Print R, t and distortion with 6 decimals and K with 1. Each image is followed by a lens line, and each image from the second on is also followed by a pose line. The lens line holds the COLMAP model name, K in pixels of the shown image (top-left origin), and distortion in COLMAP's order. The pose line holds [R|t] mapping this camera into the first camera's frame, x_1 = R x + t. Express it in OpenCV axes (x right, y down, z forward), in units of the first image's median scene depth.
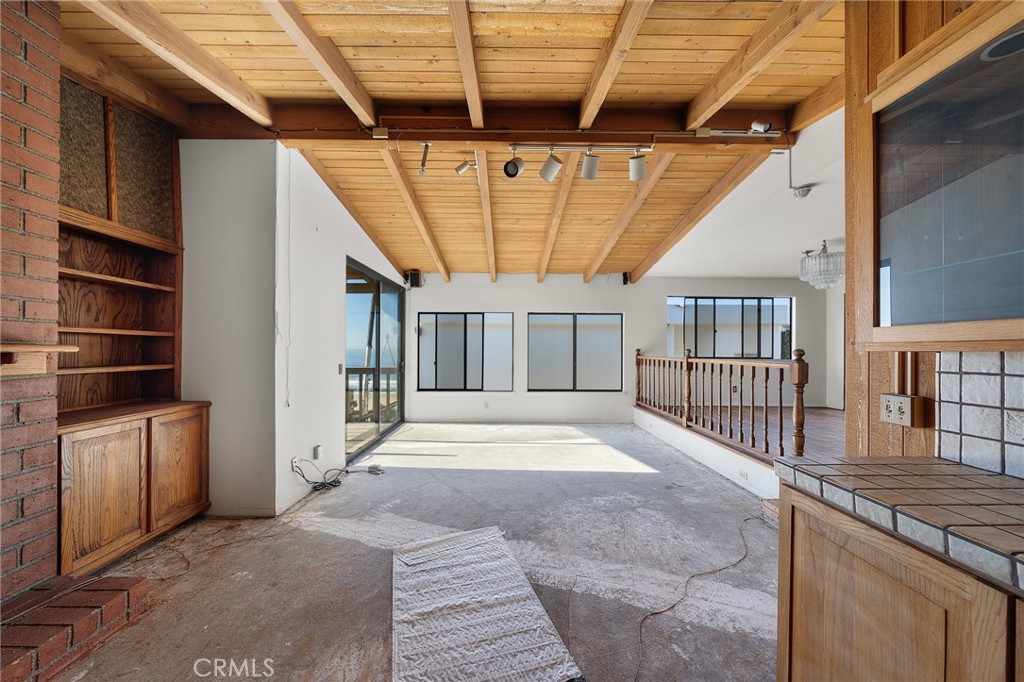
lens RADIAL K [[355.3, 0, 510.1], [0, 355.3, 347.8], [0, 0, 1]] dist [-0.001374, -0.000180]
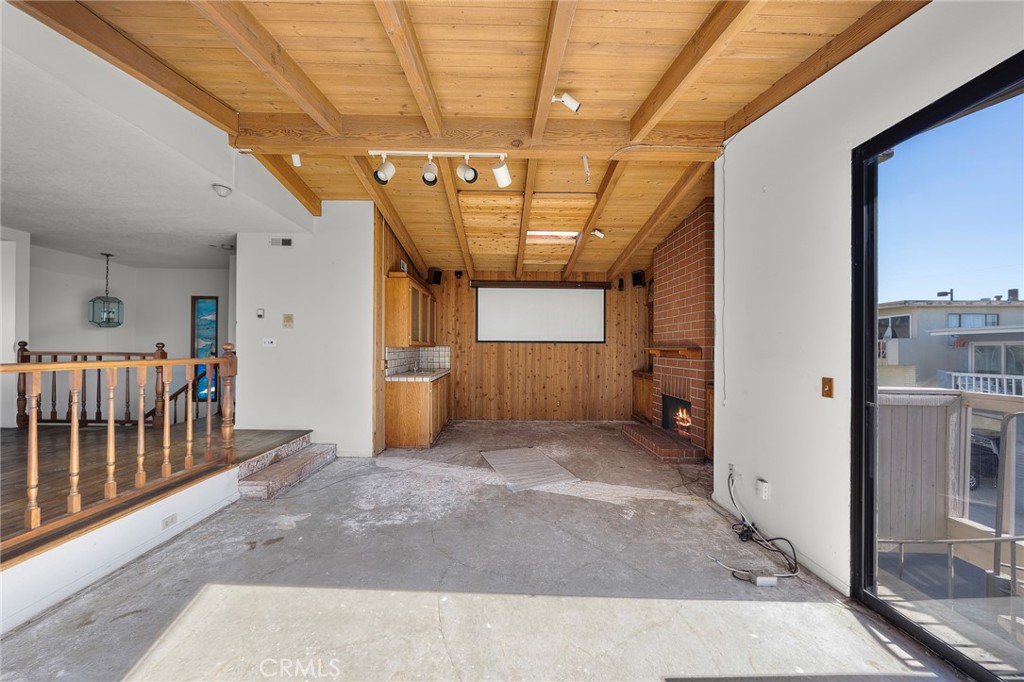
lens RADIAL K [[355.3, 0, 510.1], [0, 355.3, 347.8], [0, 0, 1]] dist [-0.001374, -0.000180]
pose [[-0.999882, -0.011162, -0.010581, -0.005951], [-0.011083, 0.999911, -0.007488, 0.012478], [0.010663, -0.007370, -0.999916, 1.778712]]
